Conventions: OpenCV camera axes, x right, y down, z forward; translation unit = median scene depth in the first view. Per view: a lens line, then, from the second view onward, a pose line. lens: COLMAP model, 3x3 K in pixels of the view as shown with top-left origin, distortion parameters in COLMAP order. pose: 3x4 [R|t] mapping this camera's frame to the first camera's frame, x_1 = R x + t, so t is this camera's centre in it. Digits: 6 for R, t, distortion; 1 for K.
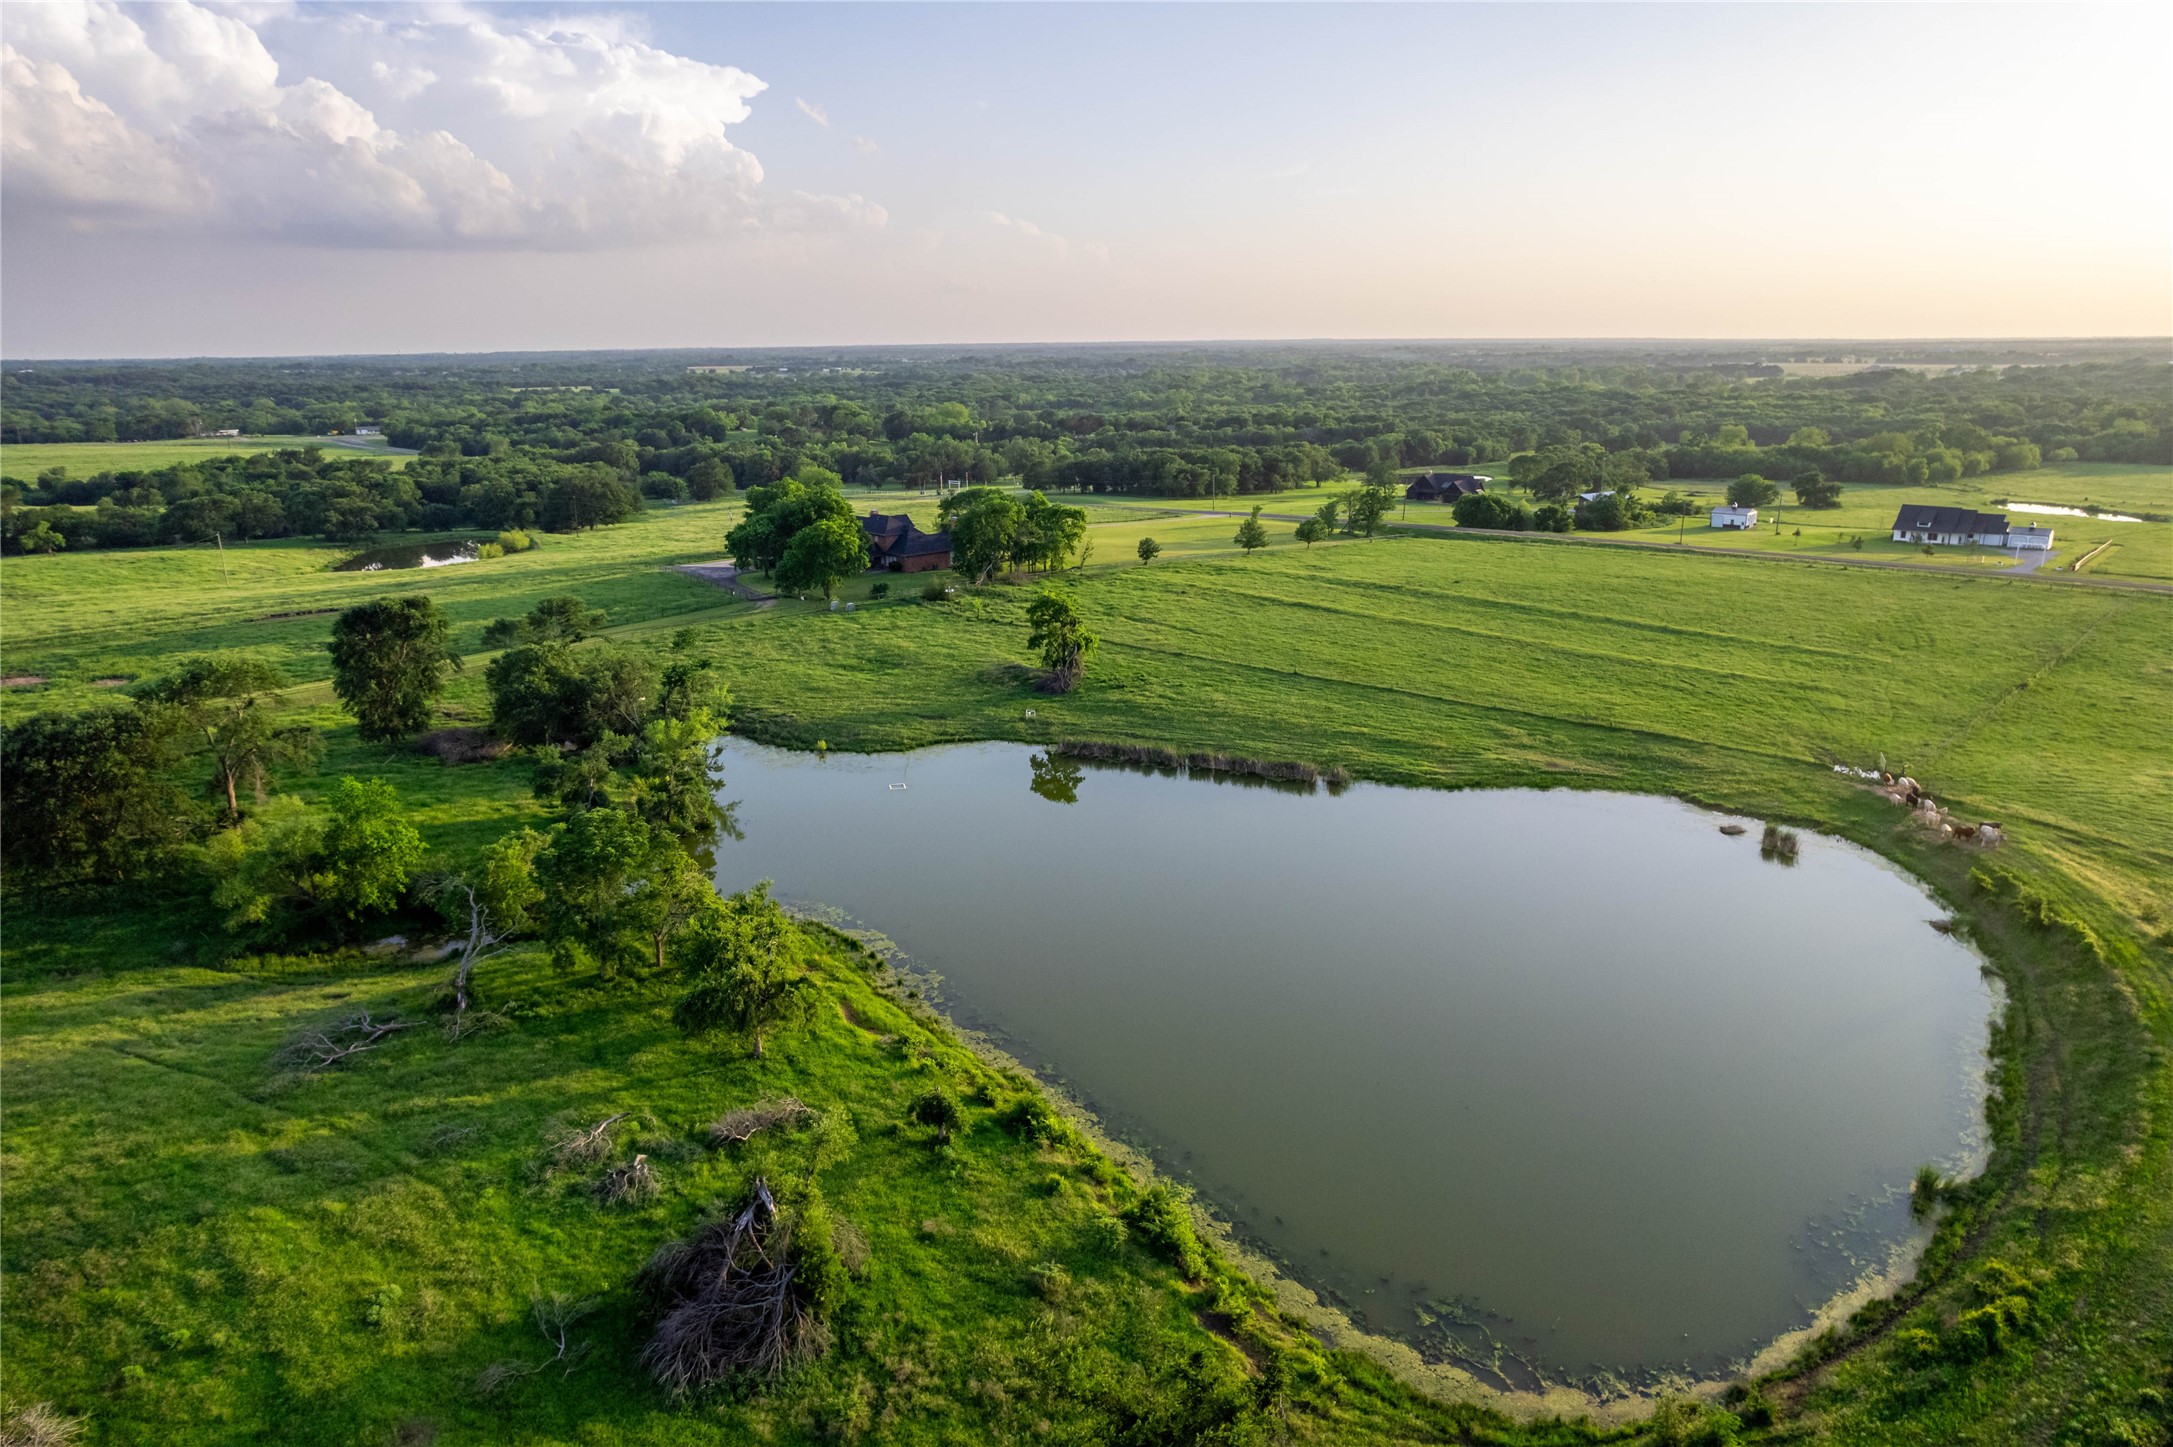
lens RADIAL K [[1357.9, 0, 1084.2], [0, 1357.9, 725.1], [0, 0, 1]] dist [0.004614, 0.006097]
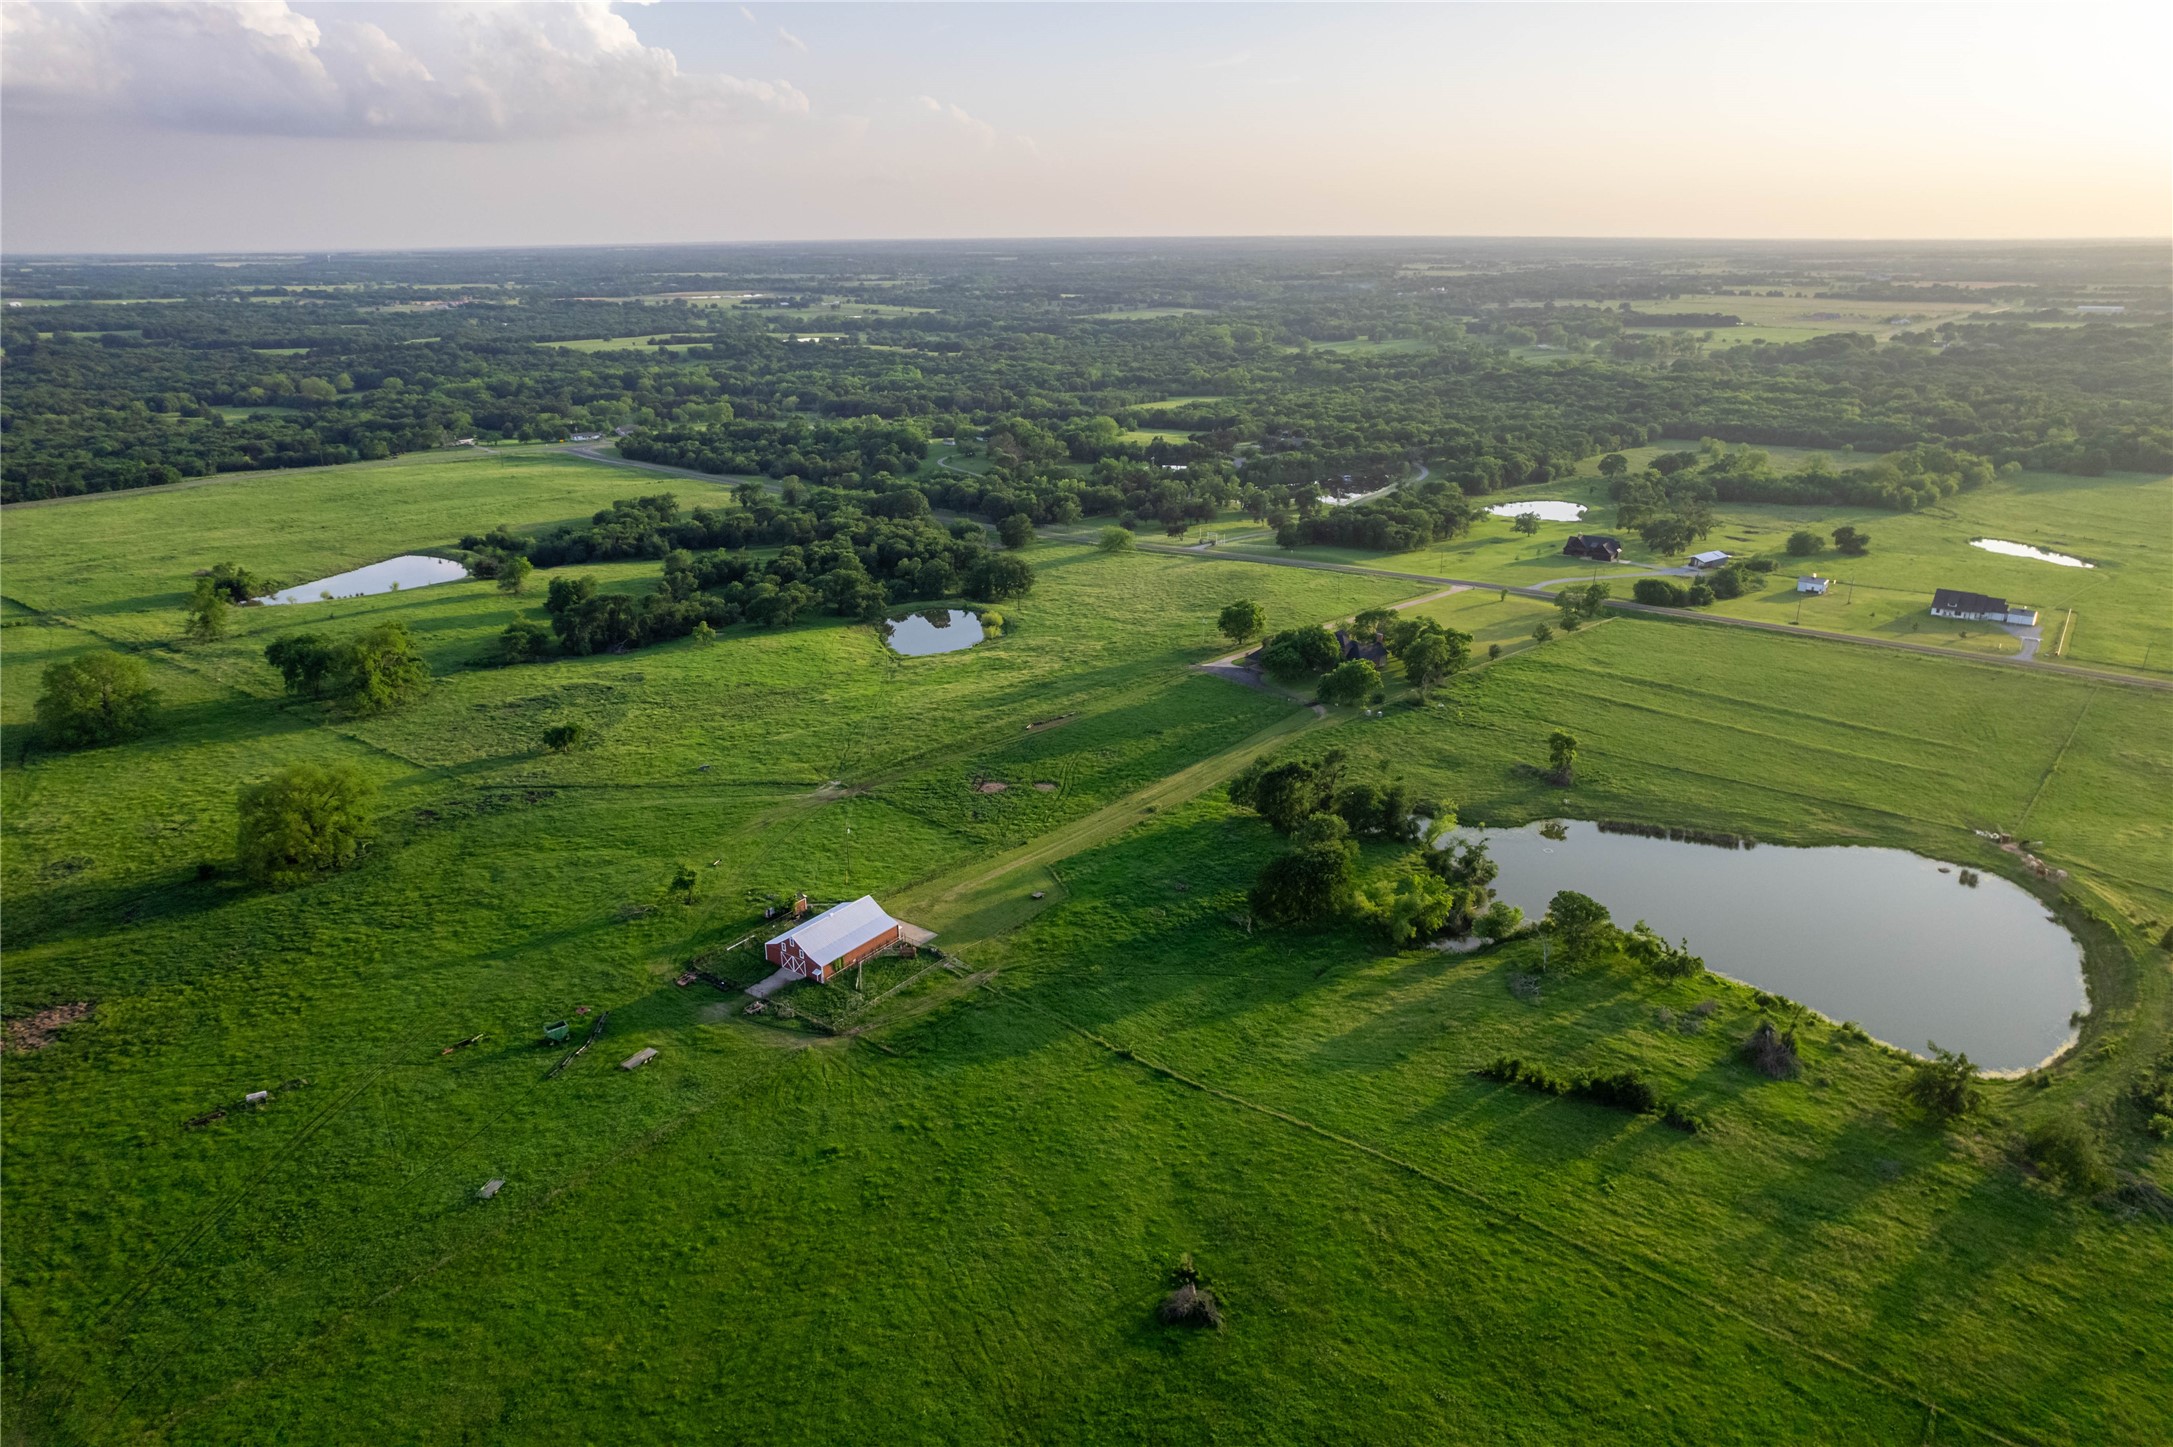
lens RADIAL K [[1357.9, 0, 1087.9], [0, 1357.9, 723.1], [0, 0, 1]] dist [0.004614, 0.006097]
pose [[0.998457, -0.010077, 0.054611, -0.929325], [0.006193, 0.997468, 0.070844, -0.293344], [-0.055186, -0.070396, 0.995991, -1.000759]]
